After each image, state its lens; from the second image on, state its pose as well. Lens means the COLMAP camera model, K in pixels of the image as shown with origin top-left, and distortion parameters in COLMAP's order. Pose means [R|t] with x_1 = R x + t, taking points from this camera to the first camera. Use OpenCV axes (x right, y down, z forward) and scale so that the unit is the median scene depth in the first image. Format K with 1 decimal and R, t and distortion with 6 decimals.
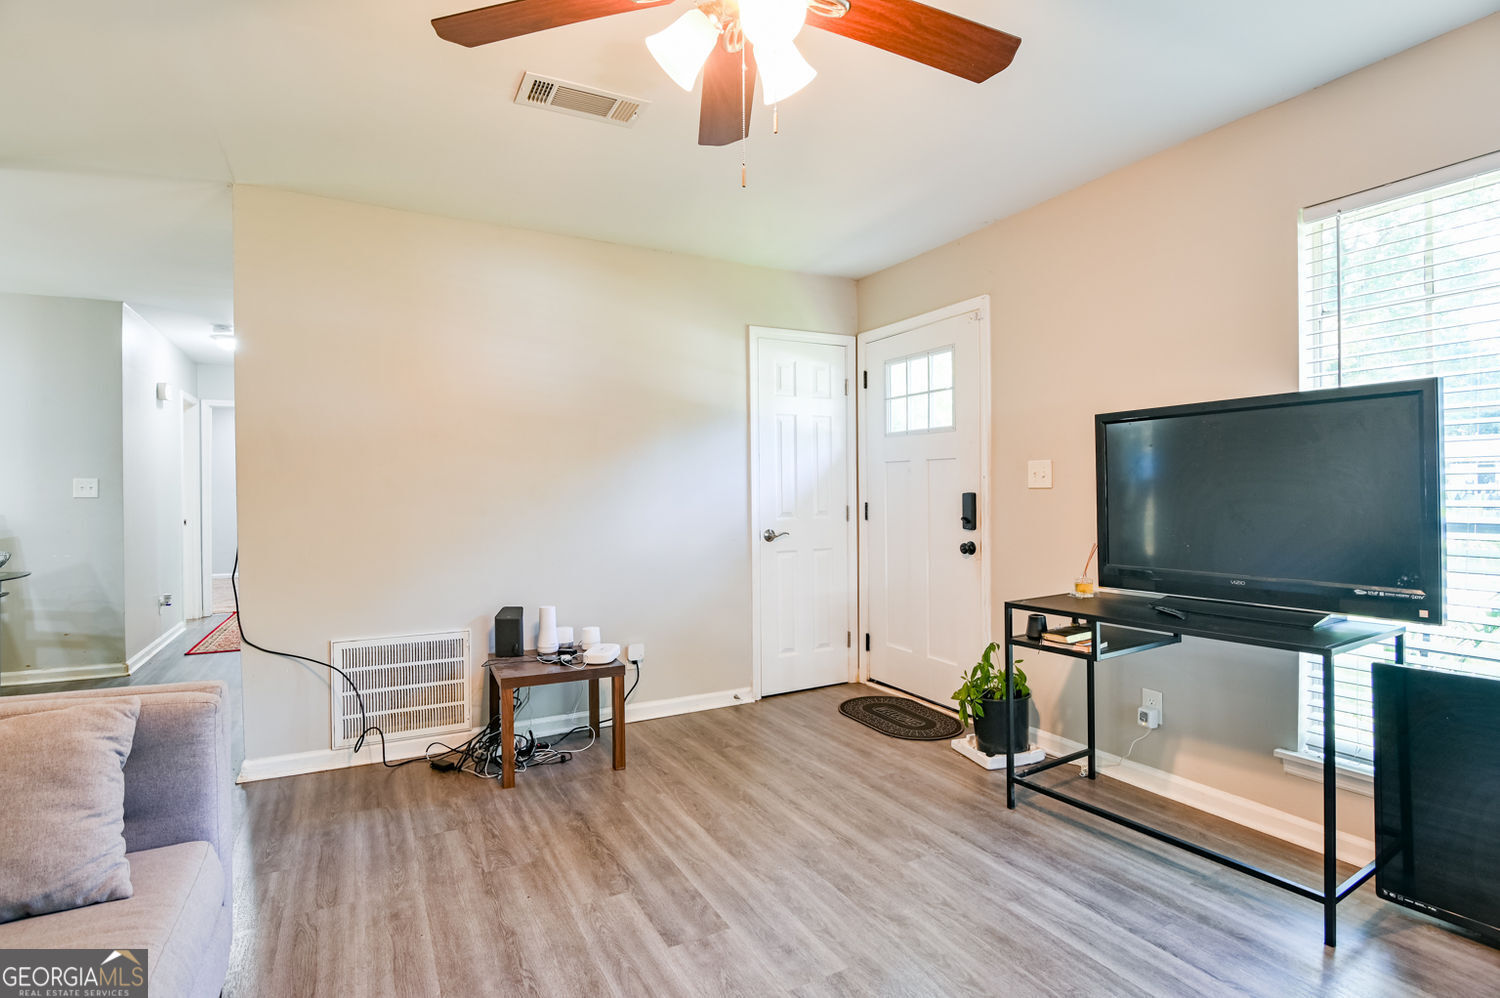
lens RADIAL K [[756.4, 0, 749.9], [0, 756.4, 497.2], [0, 0, 1]] dist [-0.000054, -0.000083]
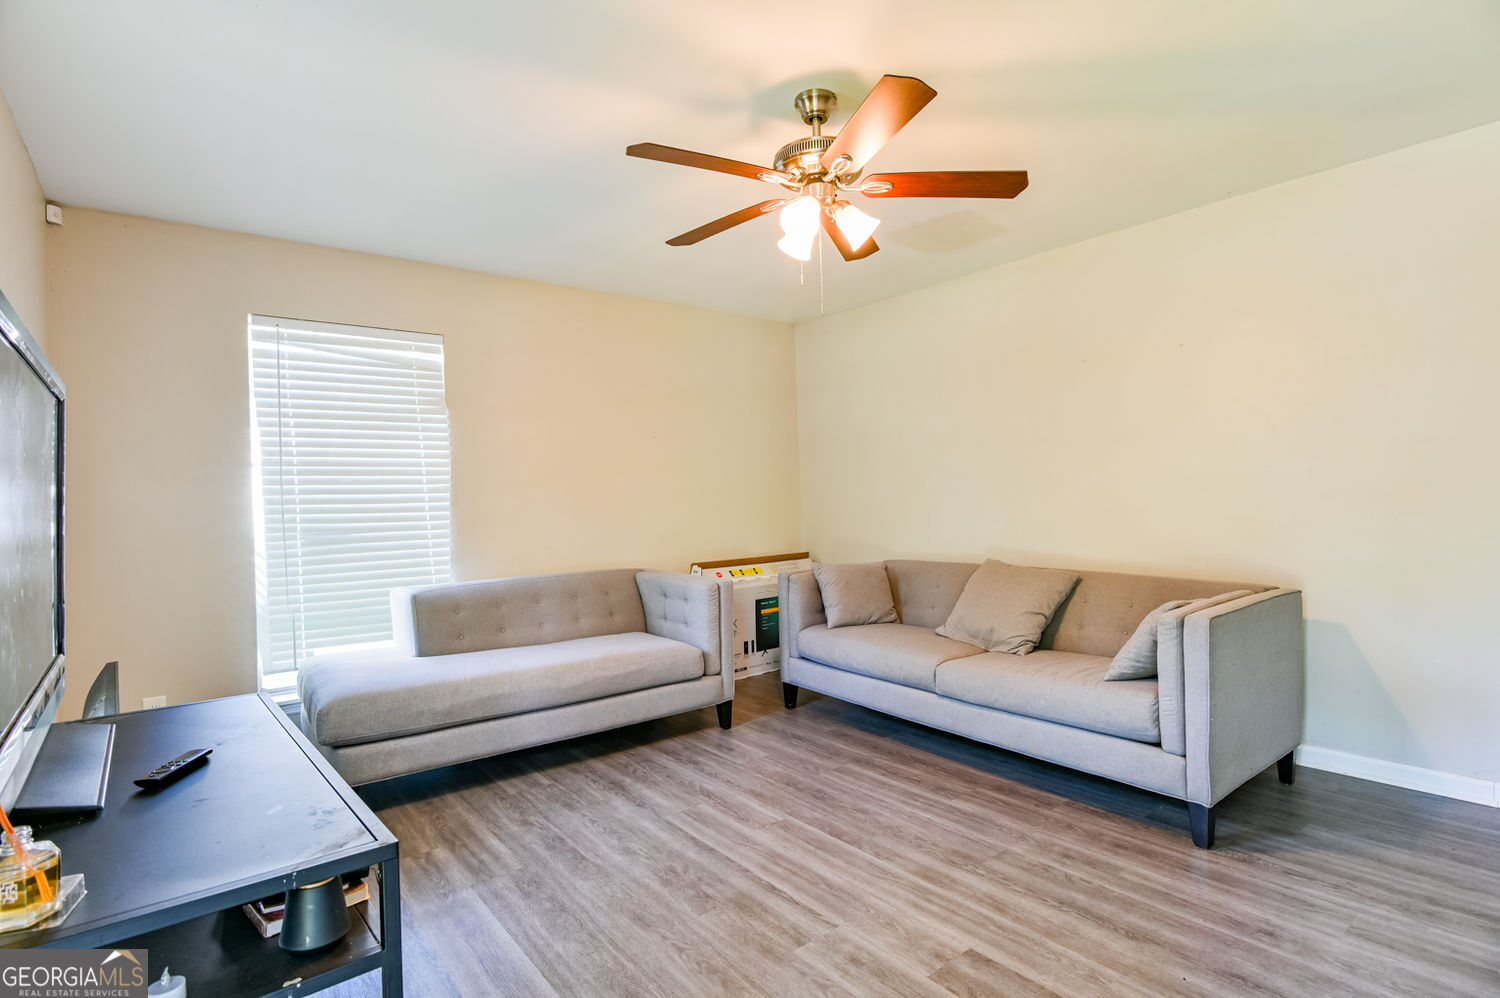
lens RADIAL K [[756.4, 0, 751.7], [0, 756.4, 497.1], [0, 0, 1]] dist [-0.000054, -0.000083]
pose [[-0.984562, 0.032575, -0.171976, 0.334162], [0.032459, 0.999467, 0.003488, -0.016851], [0.171998, -0.002148, -0.985095, 1.952374]]
